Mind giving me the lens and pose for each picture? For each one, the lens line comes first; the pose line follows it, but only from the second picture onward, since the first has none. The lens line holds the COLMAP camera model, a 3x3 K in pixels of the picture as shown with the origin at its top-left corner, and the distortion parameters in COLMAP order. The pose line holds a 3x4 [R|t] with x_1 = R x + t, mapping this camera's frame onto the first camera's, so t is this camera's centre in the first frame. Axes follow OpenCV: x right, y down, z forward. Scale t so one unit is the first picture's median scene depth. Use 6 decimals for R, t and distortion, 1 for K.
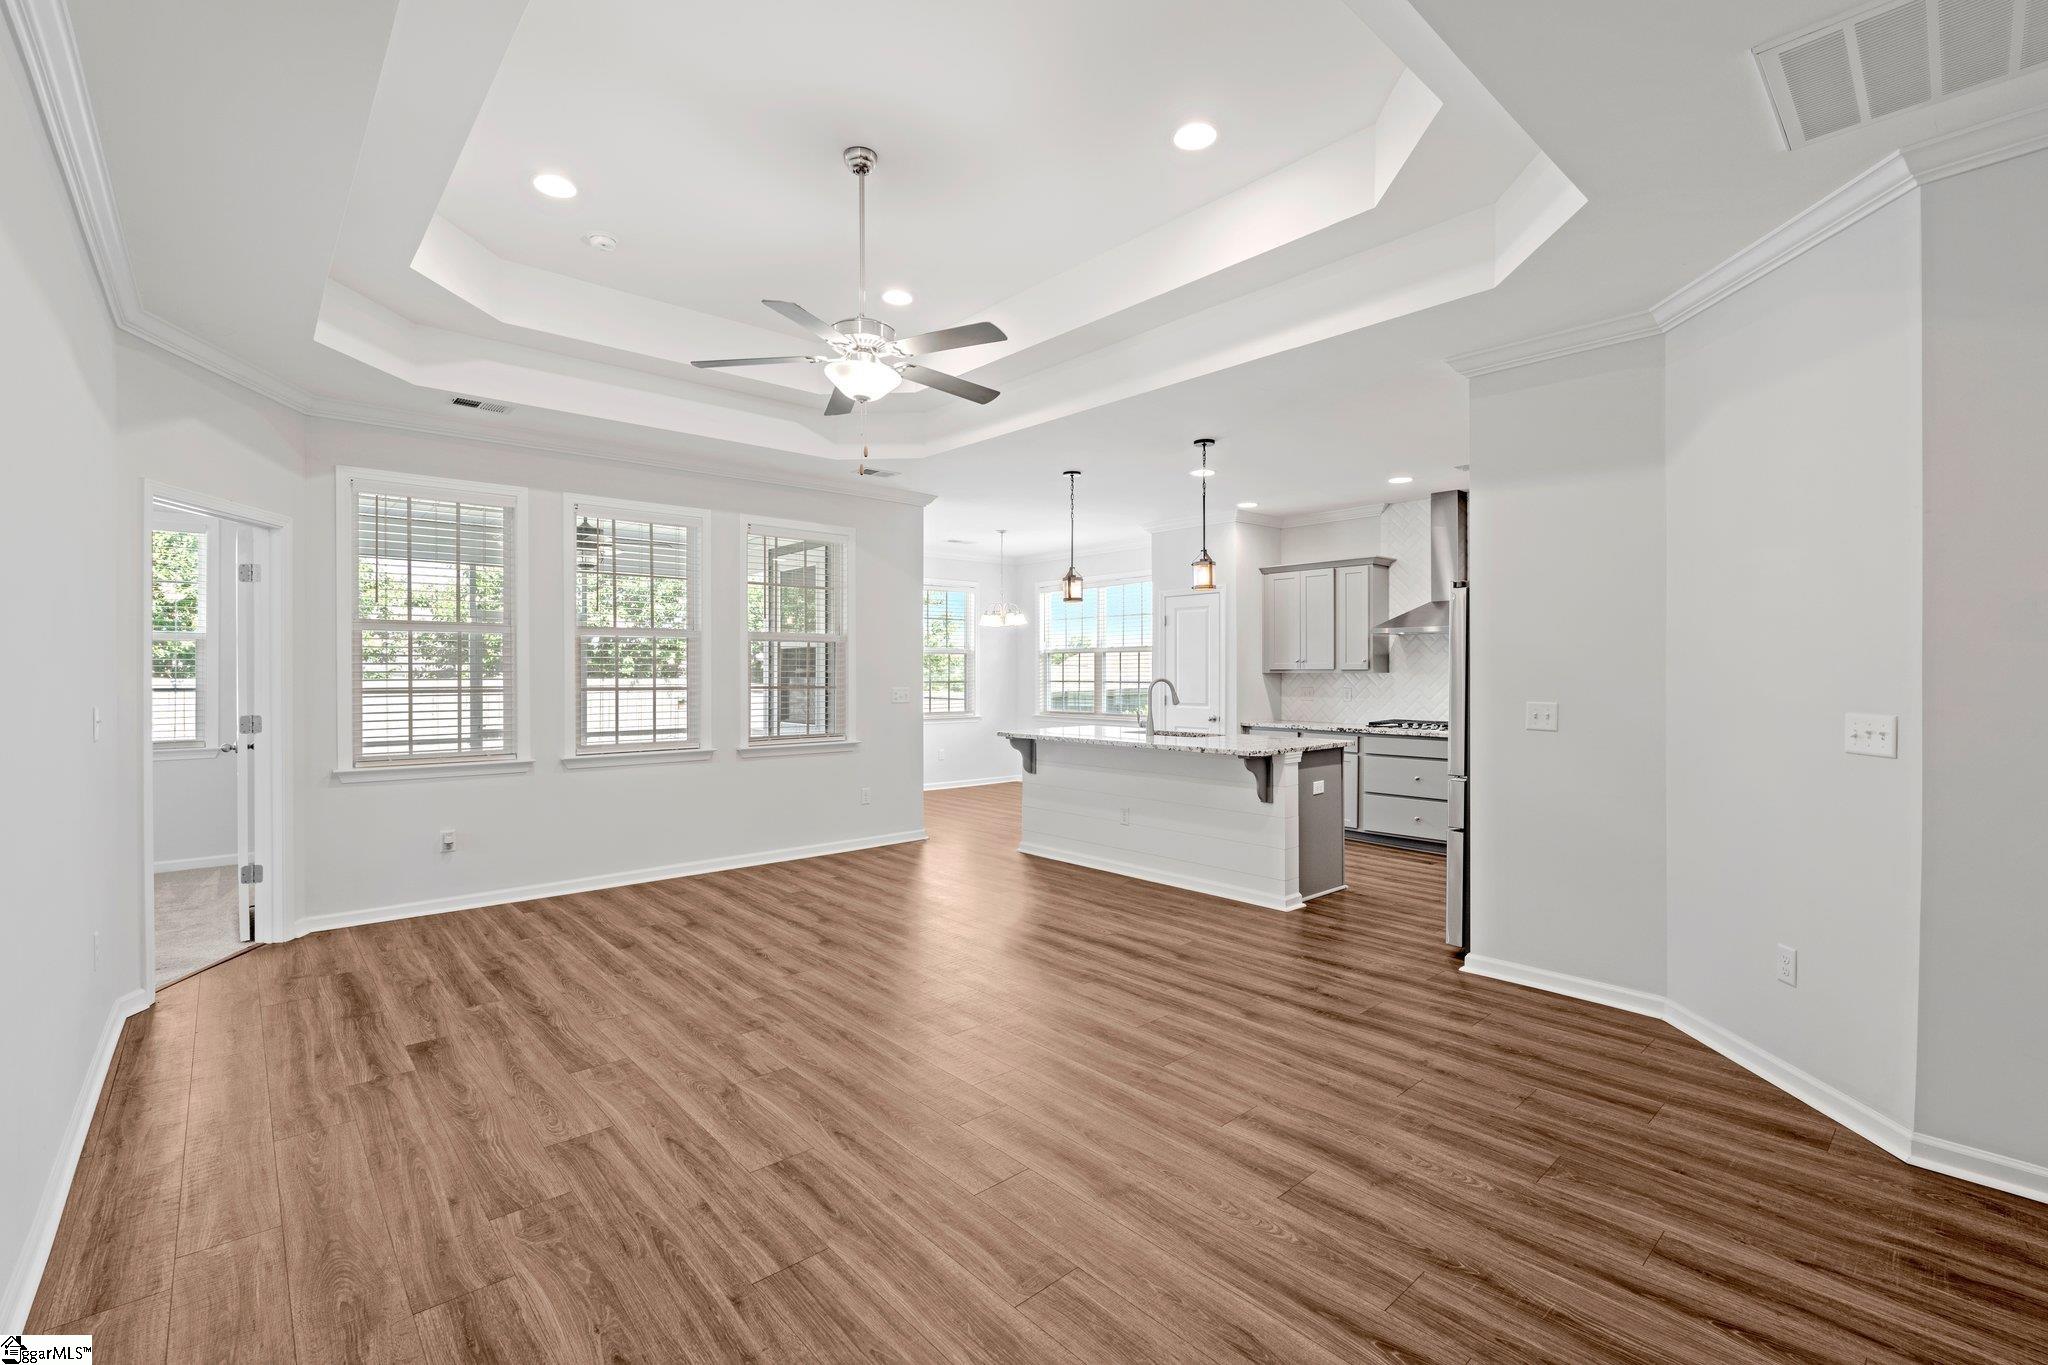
lens RADIAL K [[889.4, 0, 1020.8], [0, 889.4, 679.7], [0, 0, 1]] dist [-0.006694, 0.001524]
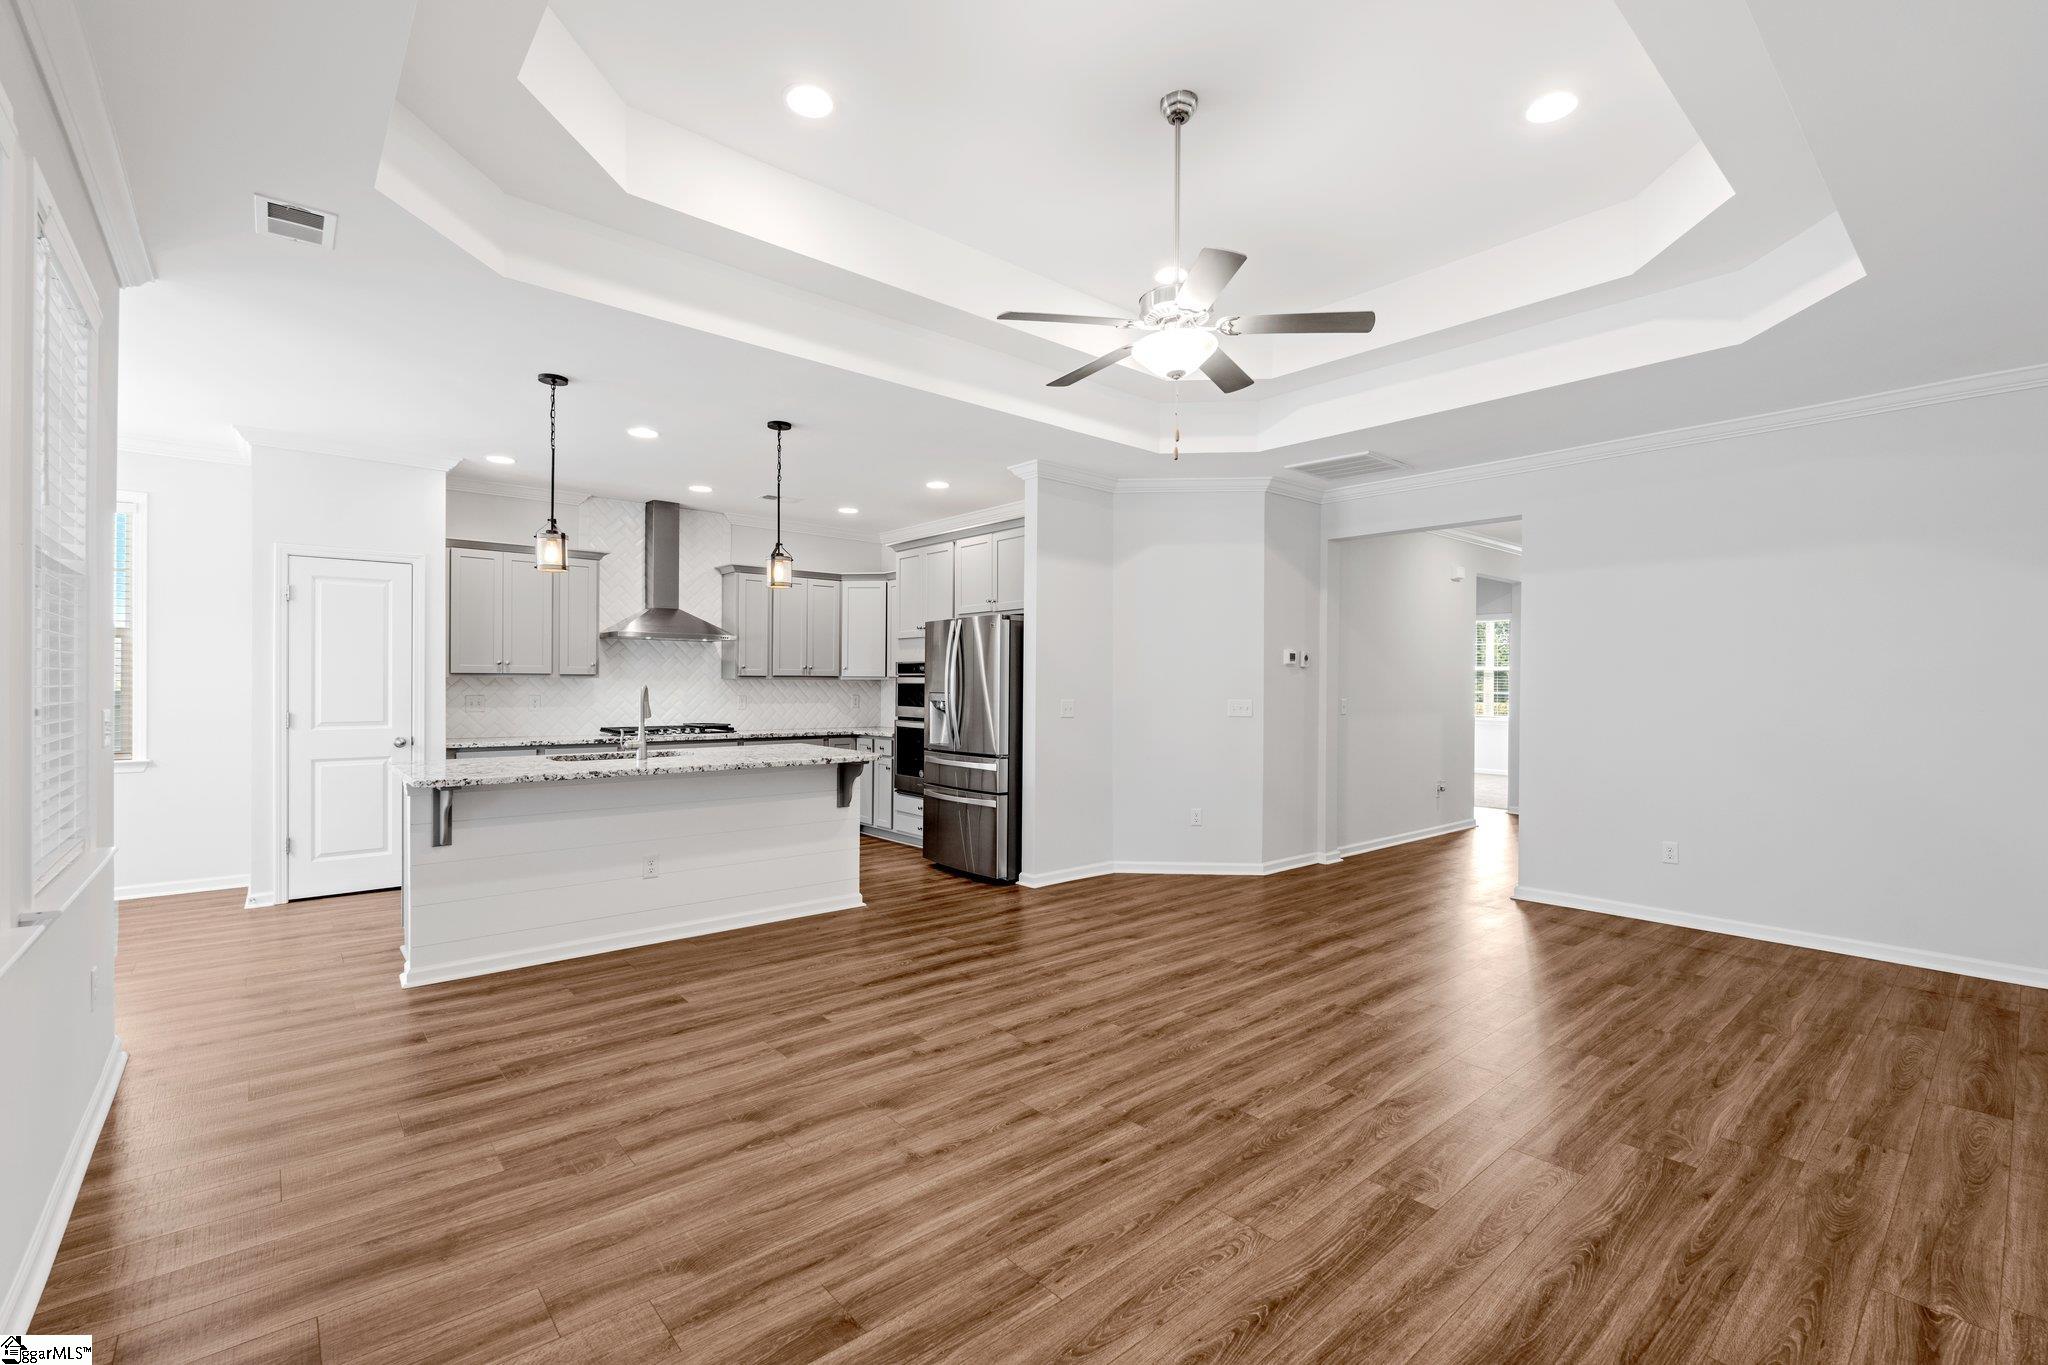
lens RADIAL K [[889.4, 0, 1020.9], [0, 889.4, 682.4], [0, 0, 1]] dist [-0.006694, 0.001524]
pose [[0.022348, -0.000934, 0.999750, -0.737015], [0.001845, 0.999998, 0.000893, -0.004680], [-0.999749, 0.001825, 0.022349, 0.774364]]
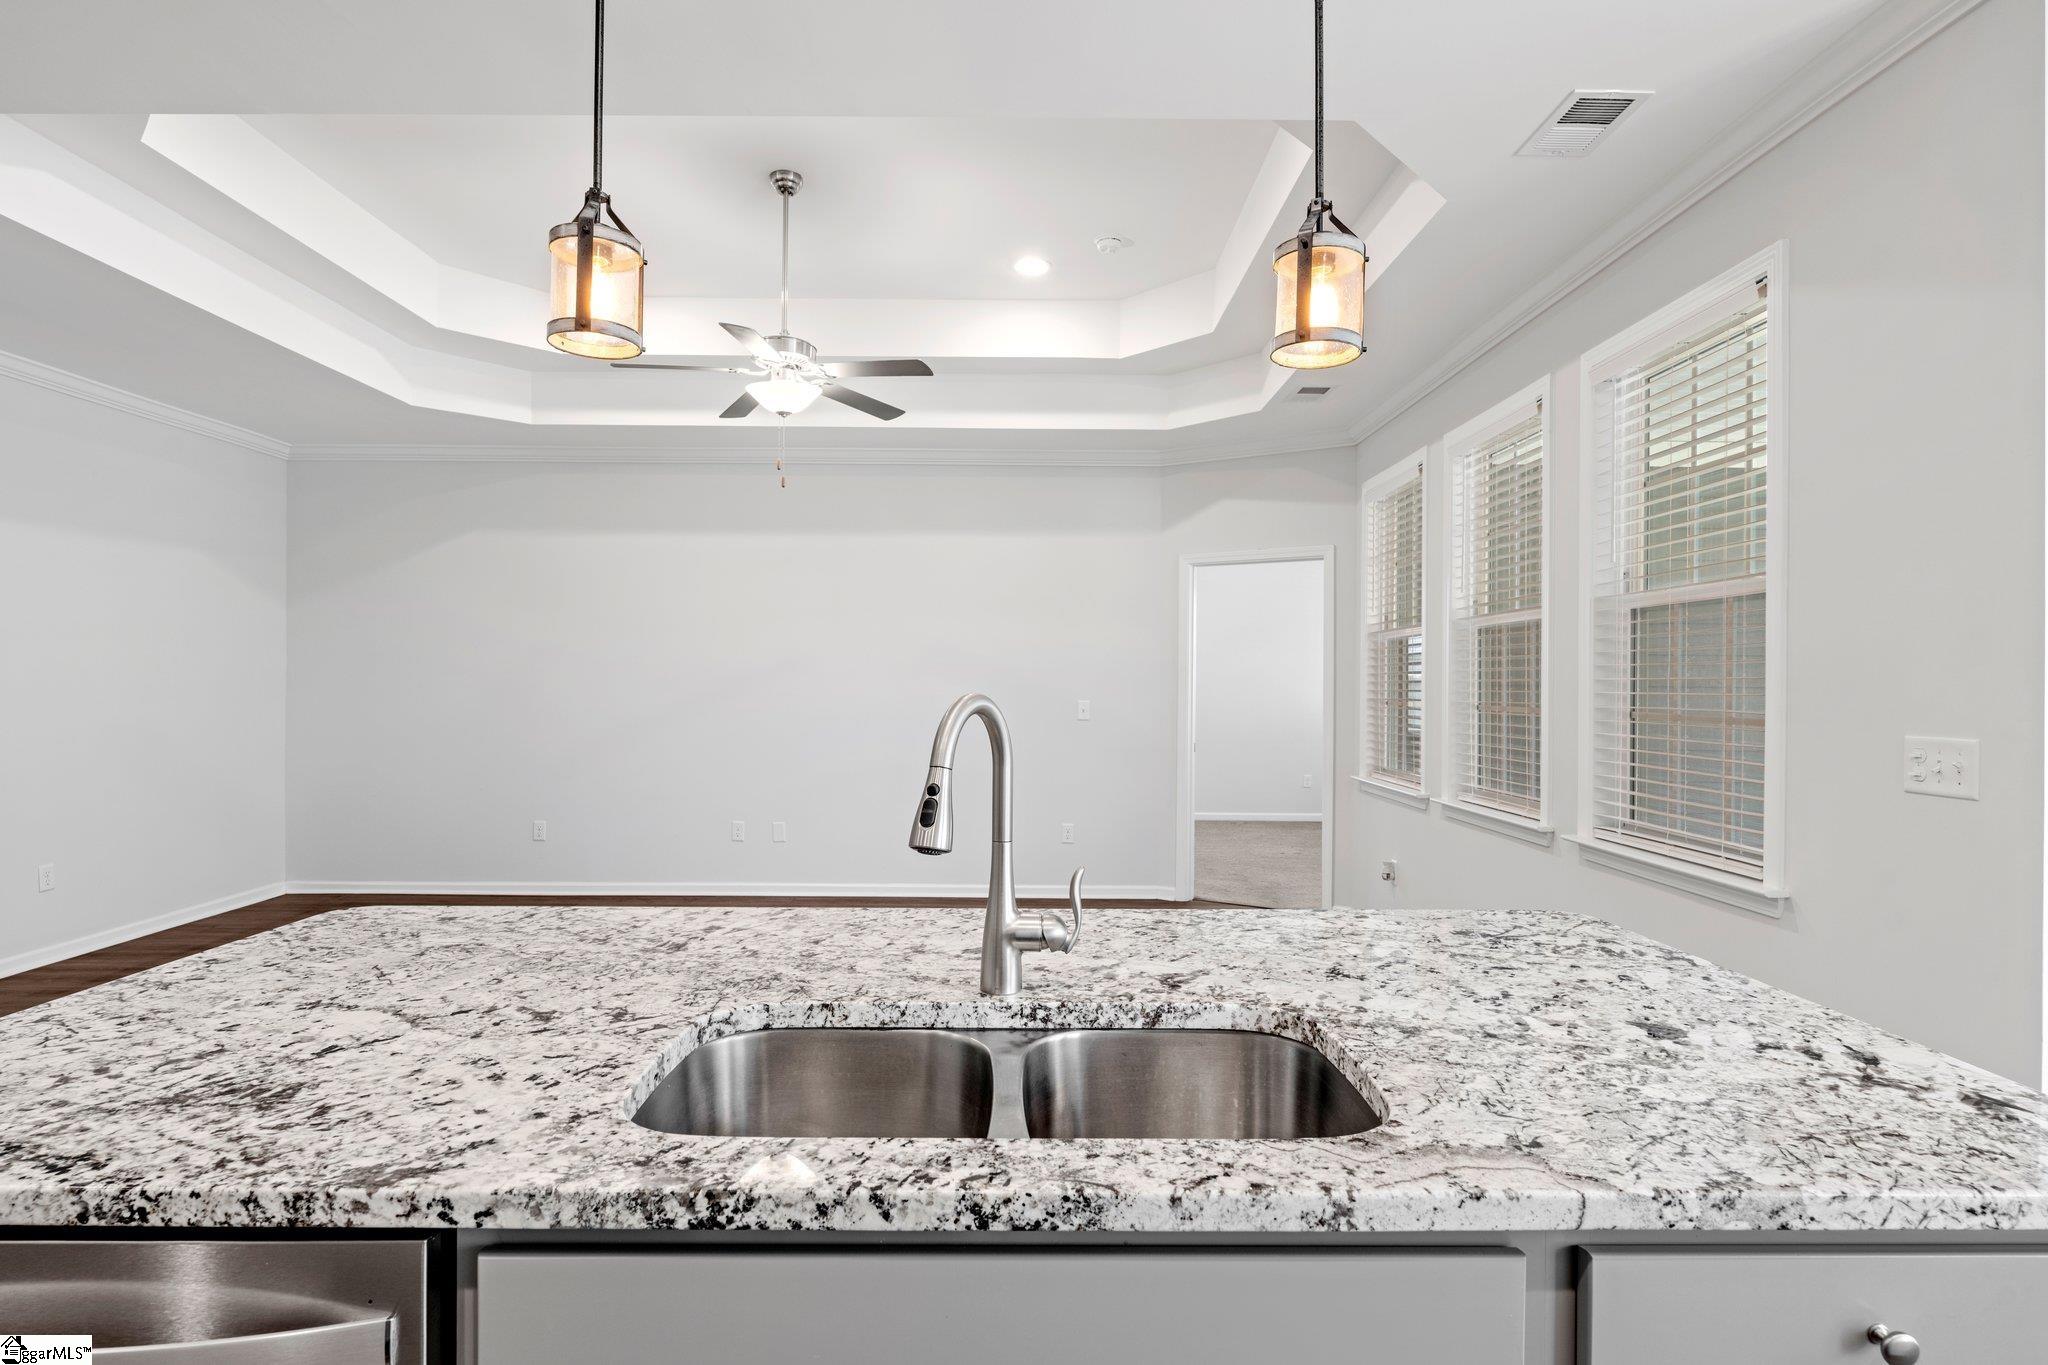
lens RADIAL K [[1035.6, 0, 1019.4], [0, 1035.6, 690.8], [0, 0, 1]] dist [-0.004264, 0.000144]
pose [[-0.659952, 0.000714, -0.751308, 0.371811], [-0.011142, 0.999880, 0.010737, -0.006844], [0.751225, 0.015457, -0.659865, 1.367692]]
